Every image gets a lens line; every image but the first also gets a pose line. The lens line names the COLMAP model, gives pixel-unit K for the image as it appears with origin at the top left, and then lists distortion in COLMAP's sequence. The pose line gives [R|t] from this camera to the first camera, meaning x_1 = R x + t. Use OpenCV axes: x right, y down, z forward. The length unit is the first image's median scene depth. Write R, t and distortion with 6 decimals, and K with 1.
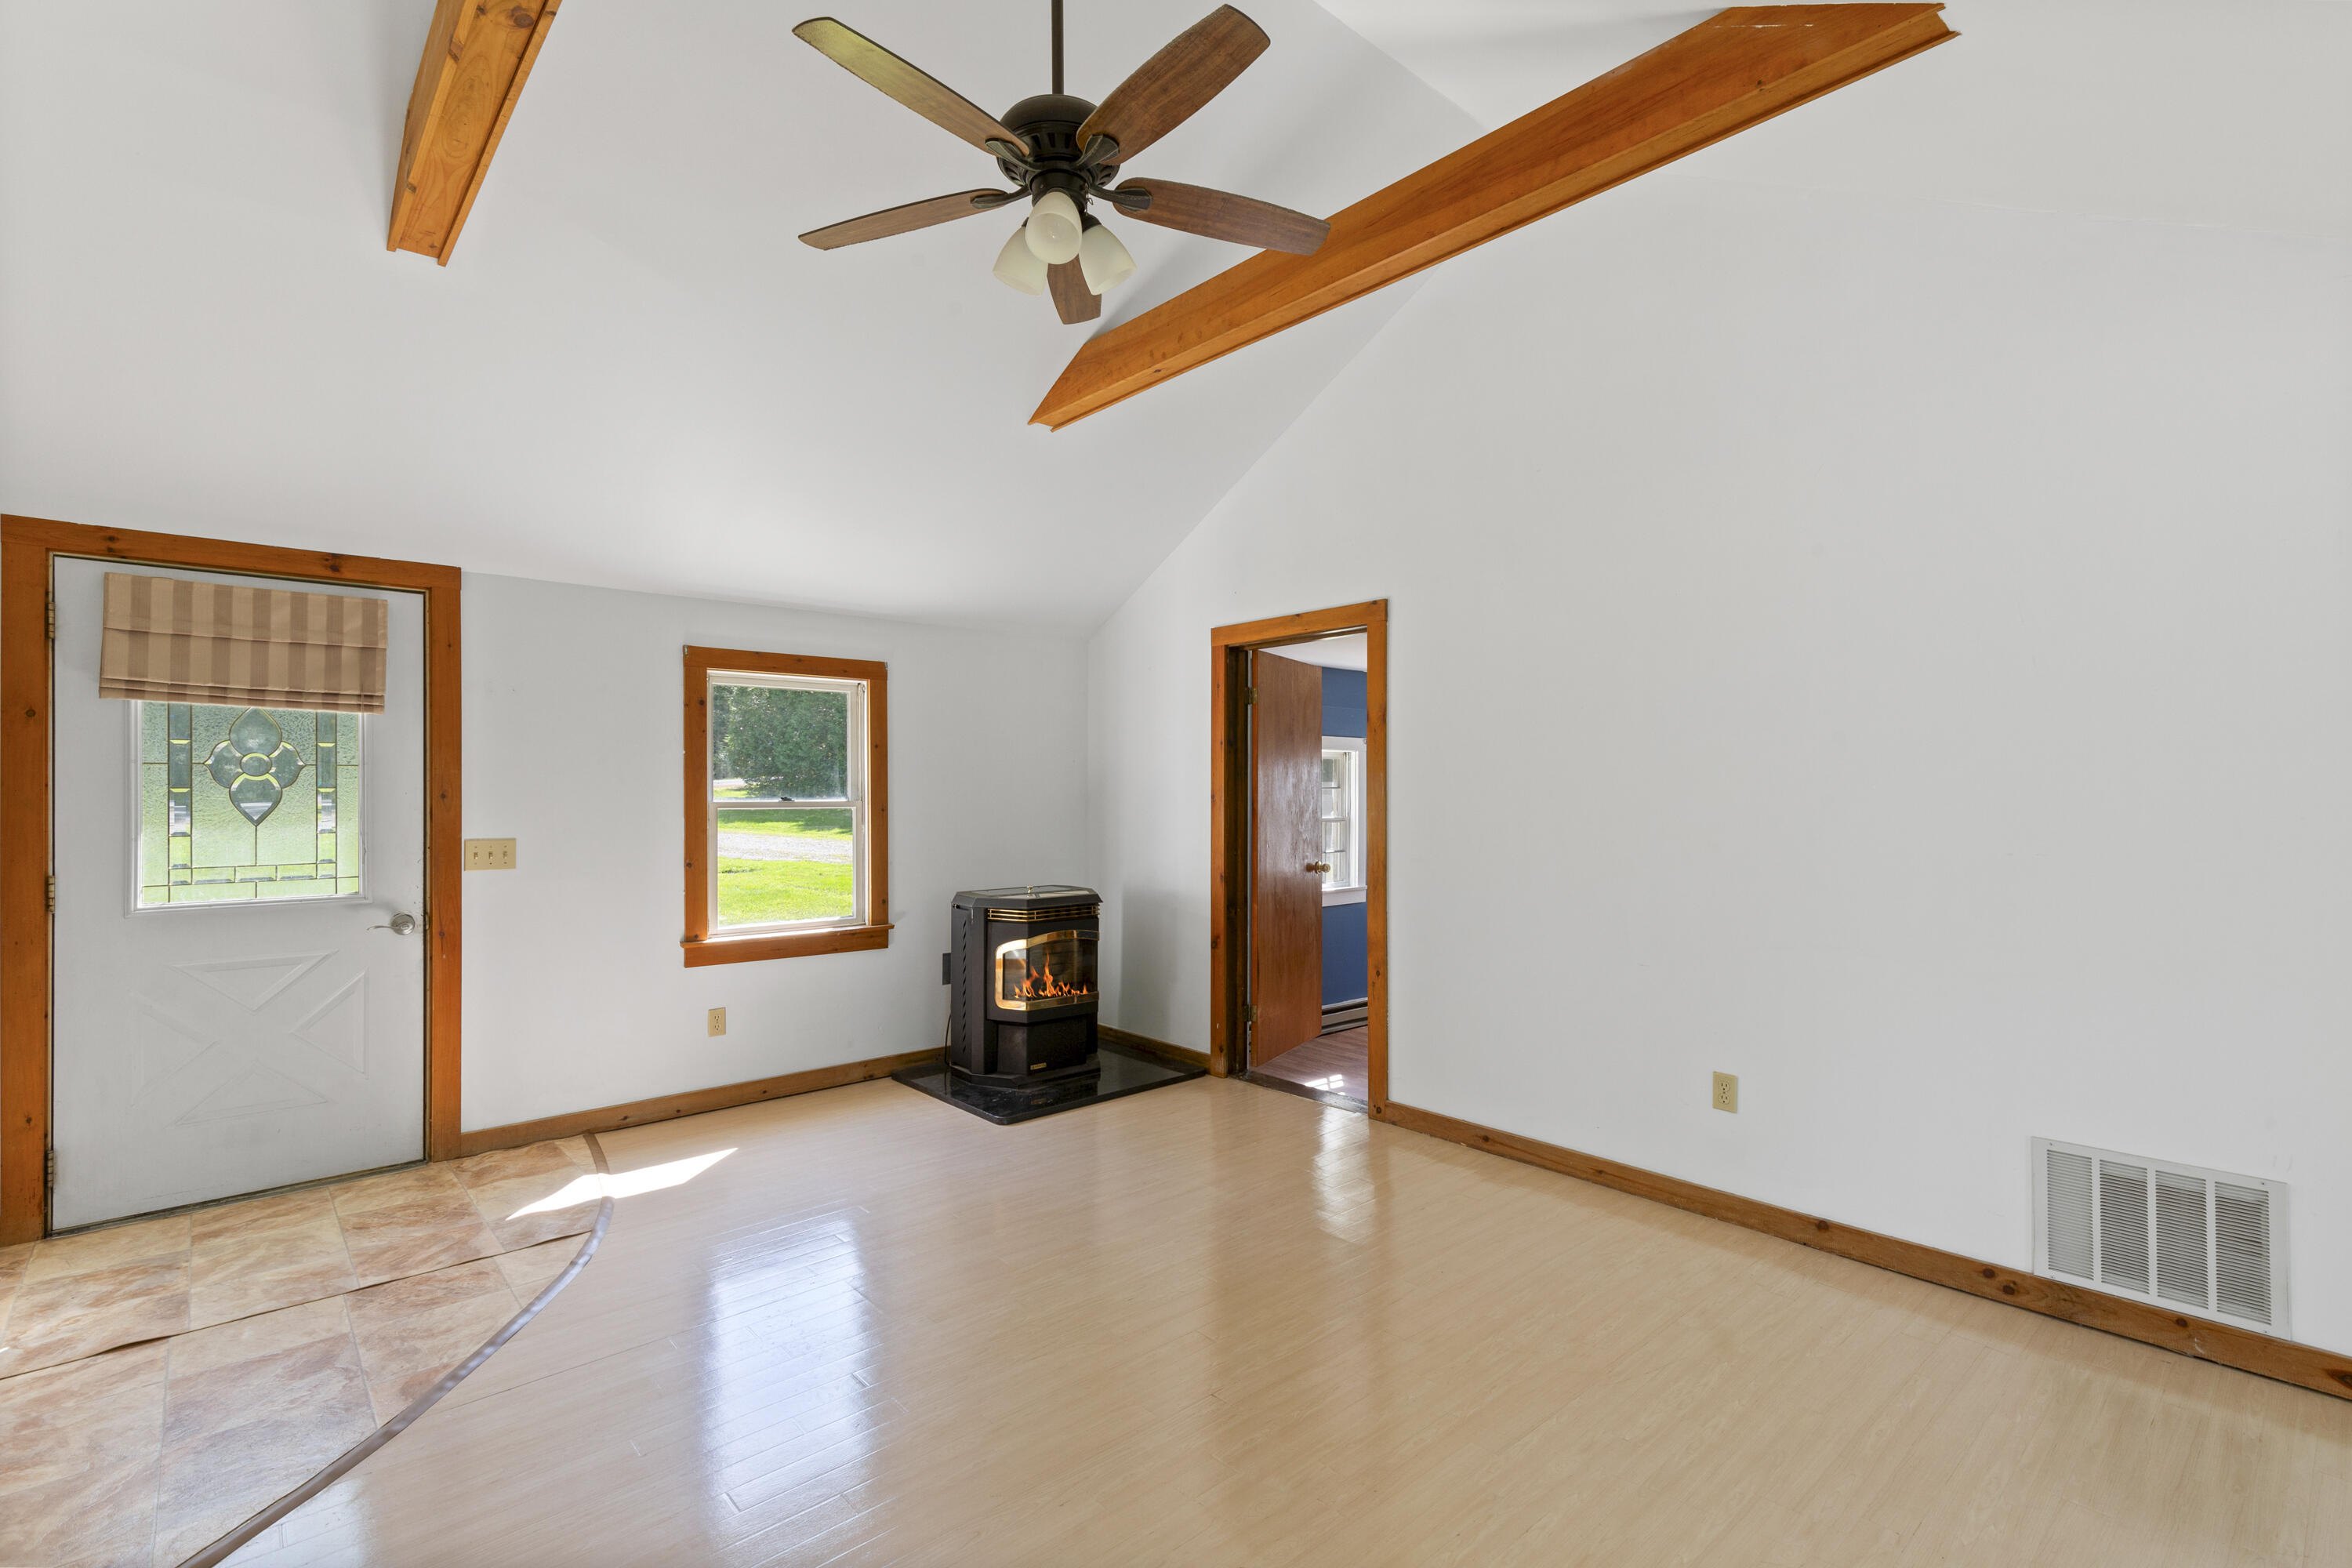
lens RADIAL K [[1079.9, 0, 1185.4], [0, 1079.9, 784.7], [0, 0, 1]] dist [0.008245, -0.000784]
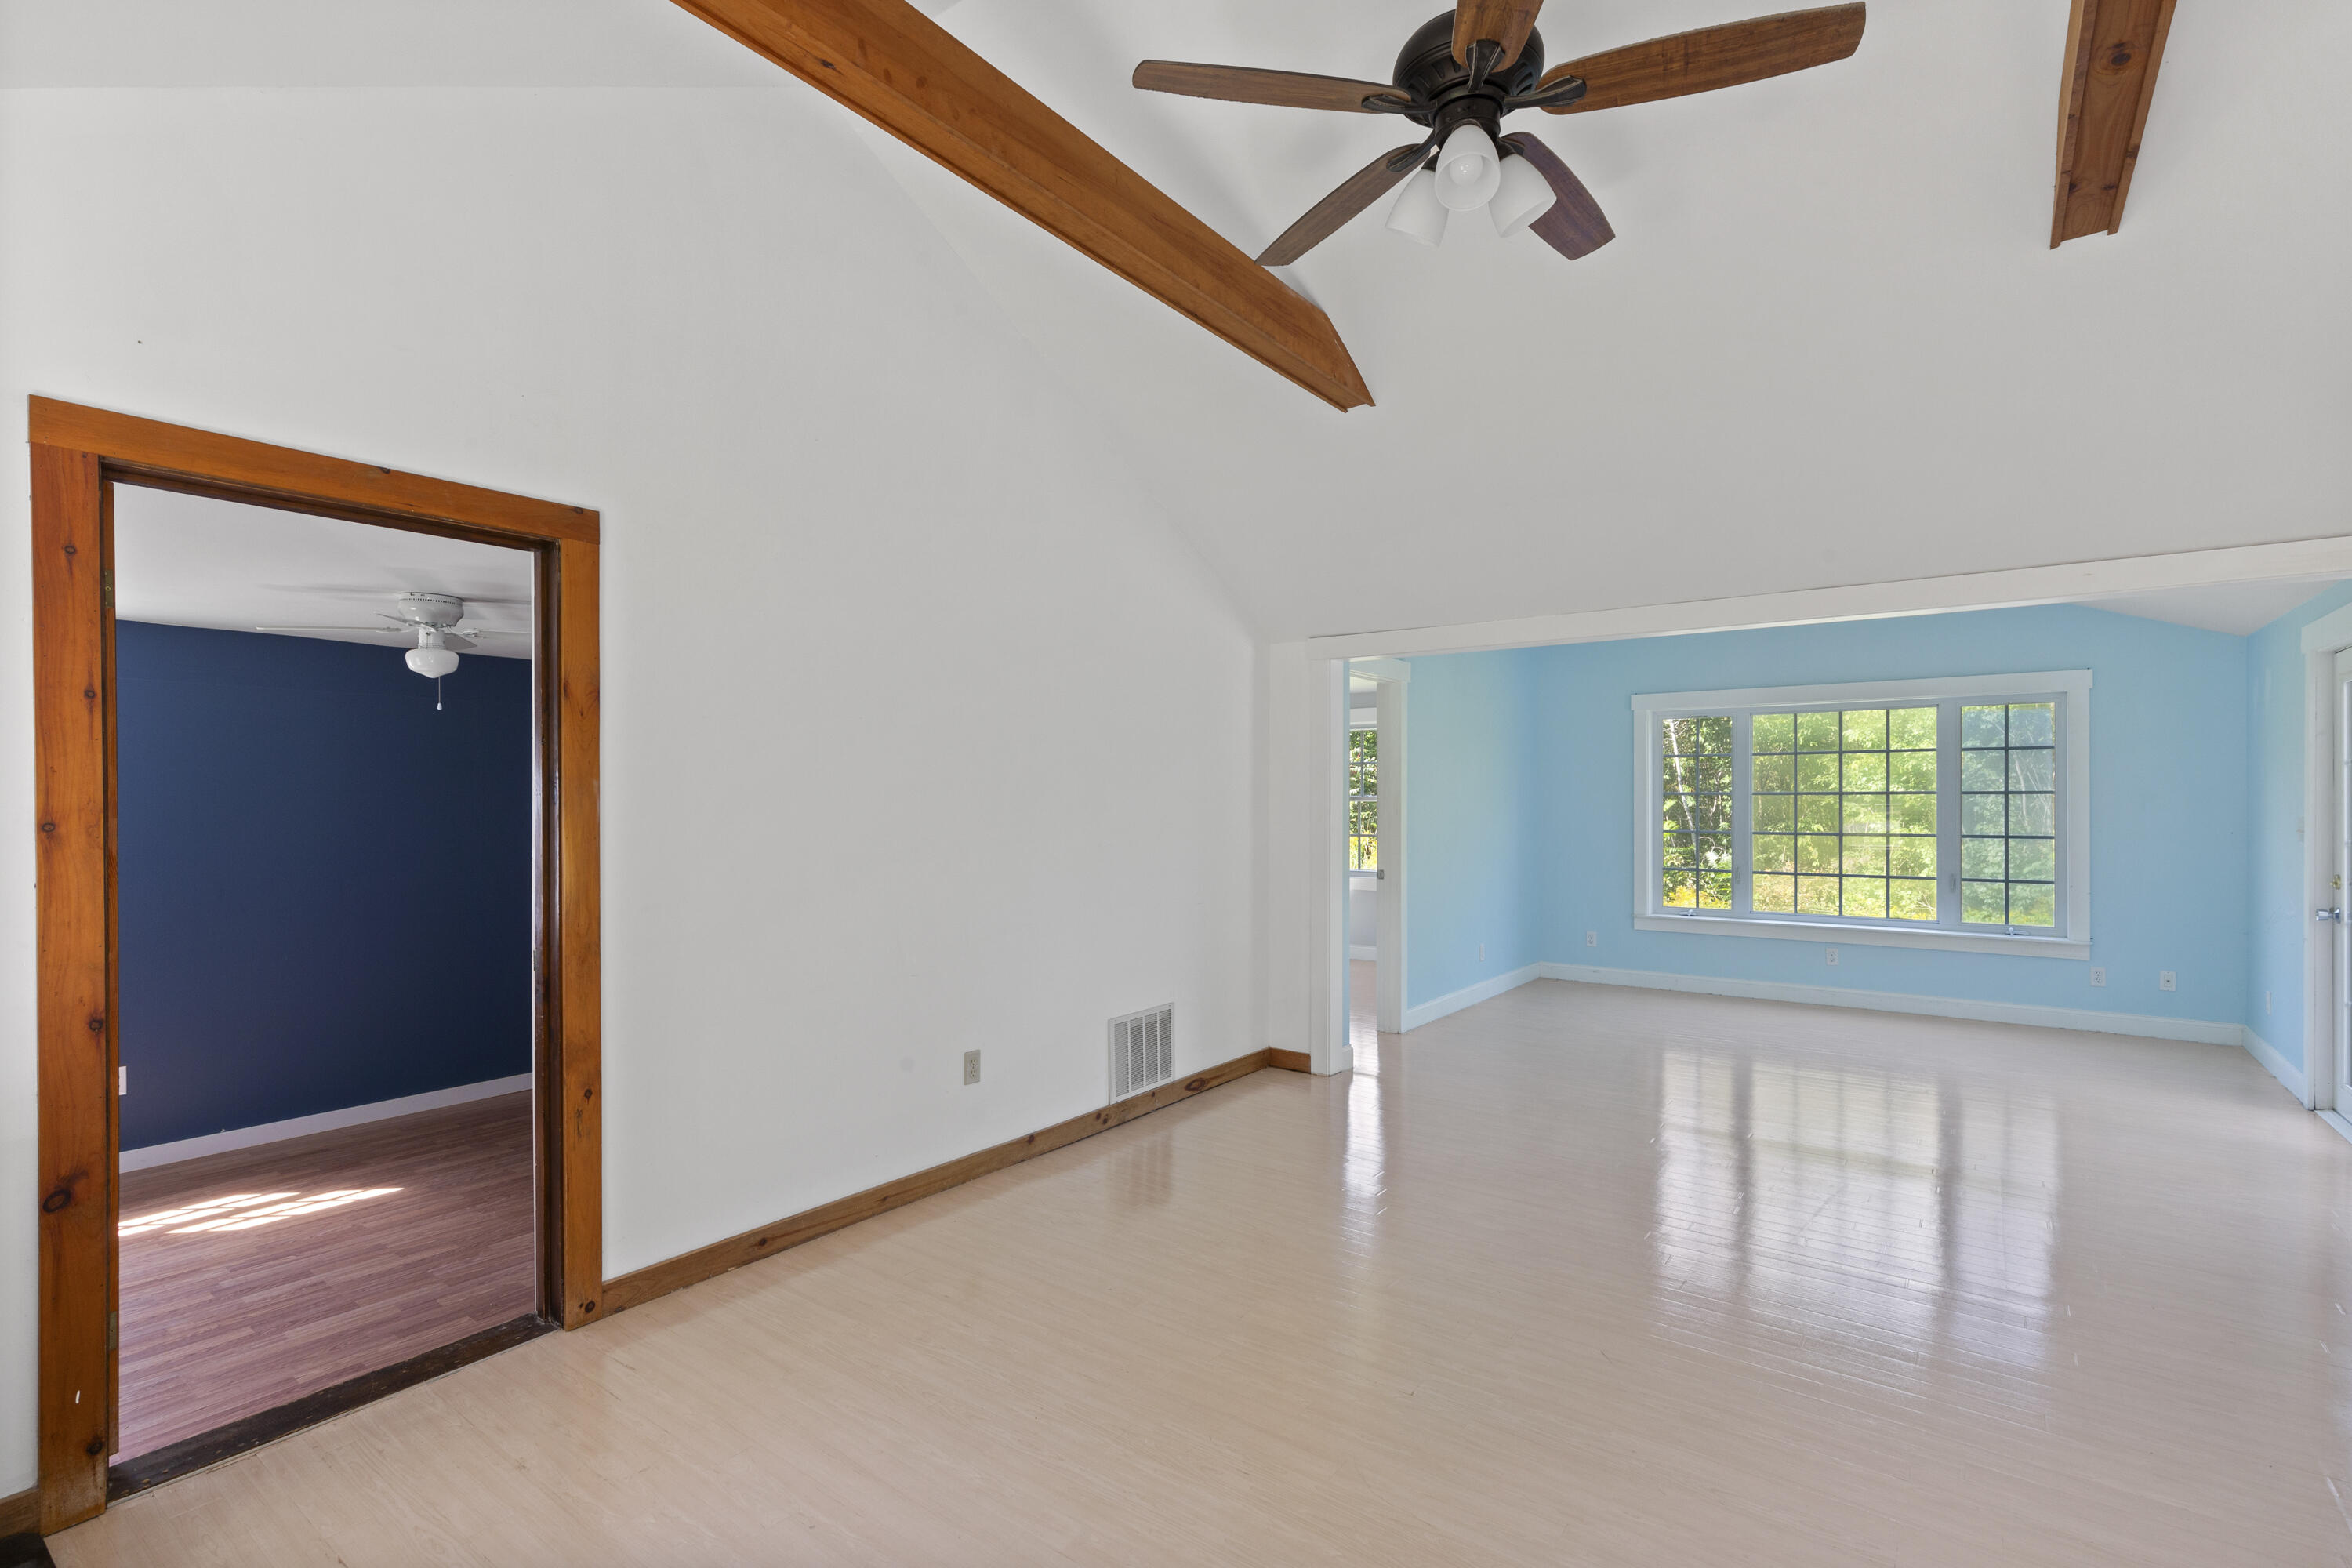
lens RADIAL K [[1079.9, 0, 1171.6], [0, 1079.9, 802.5], [0, 0, 1]] dist [0.008245, -0.000784]
pose [[-0.198819, -0.002927, 0.980032, -0.595871], [-0.005401, 0.999984, 0.001891, -0.001438], [-0.980021, -0.004917, -0.198831, 0.906453]]
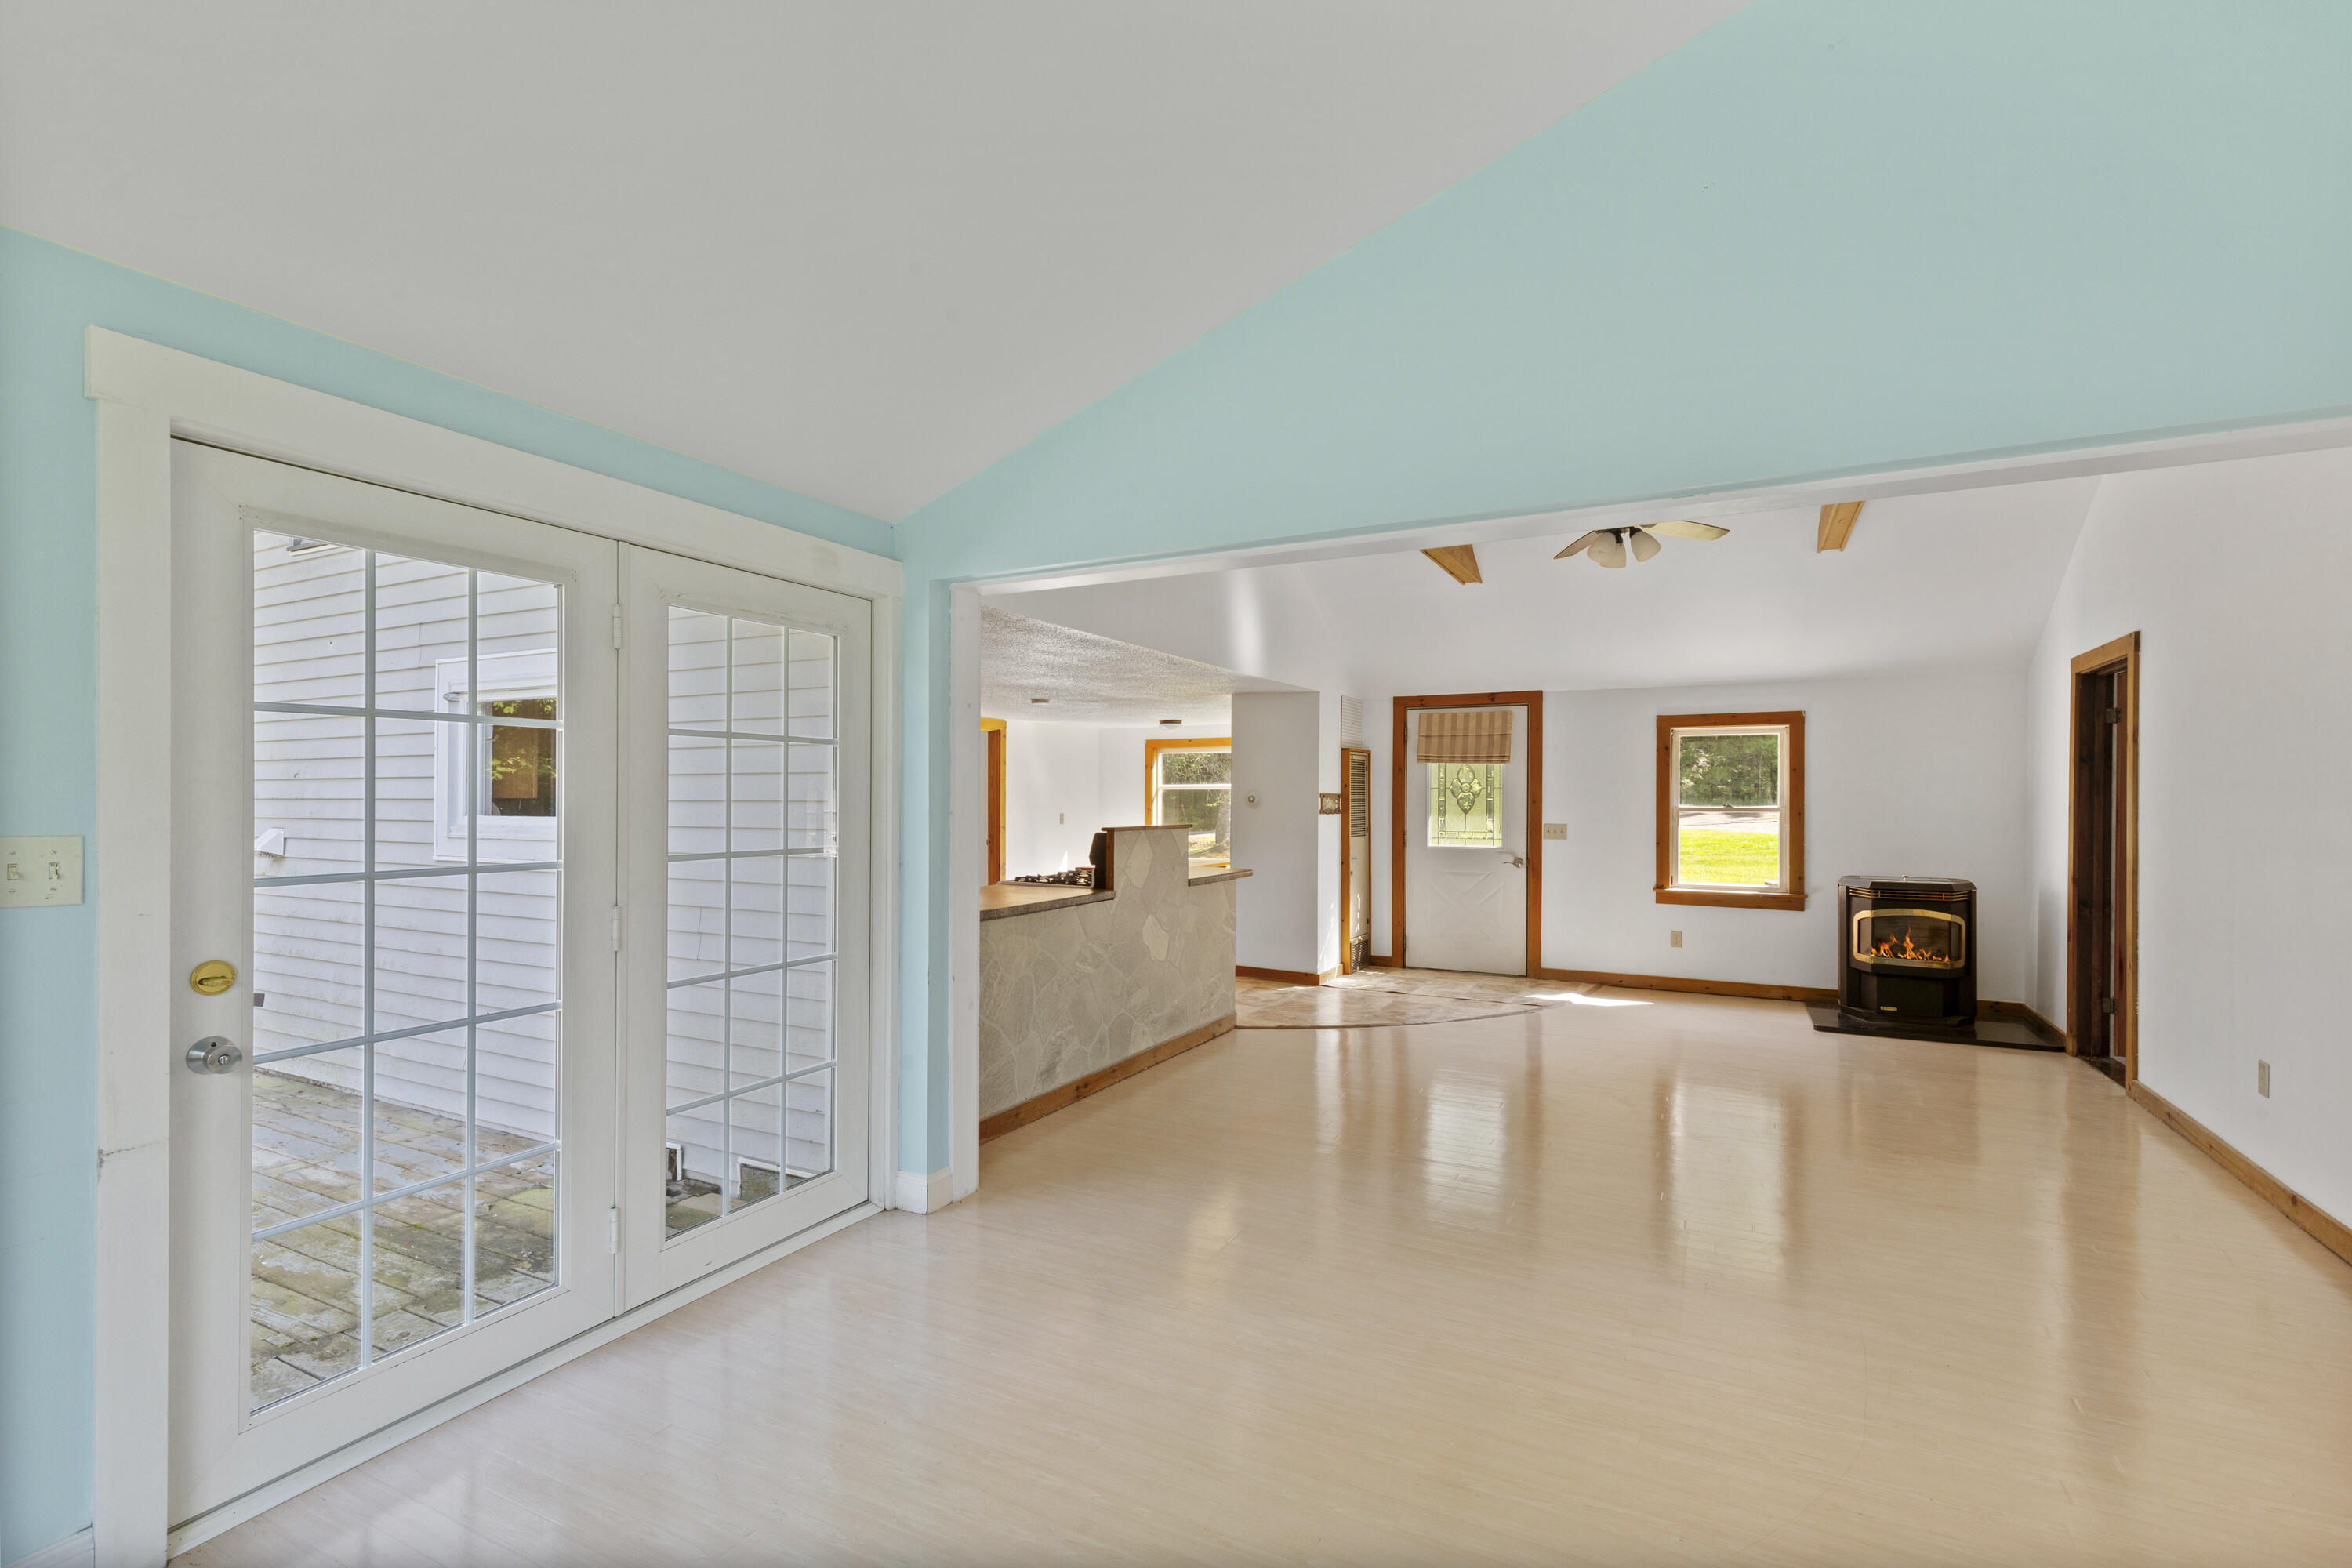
lens RADIAL K [[1079.9, 0, 1173.8], [0, 1079.9, 791.9], [0, 0, 1]] dist [0.008245, -0.000784]
pose [[0.355967, -0.002964, -0.934494, 1.008288], [0.002148, 0.999995, -0.002354, -0.006125], [0.934496, -0.001170, 0.355972, -0.378004]]
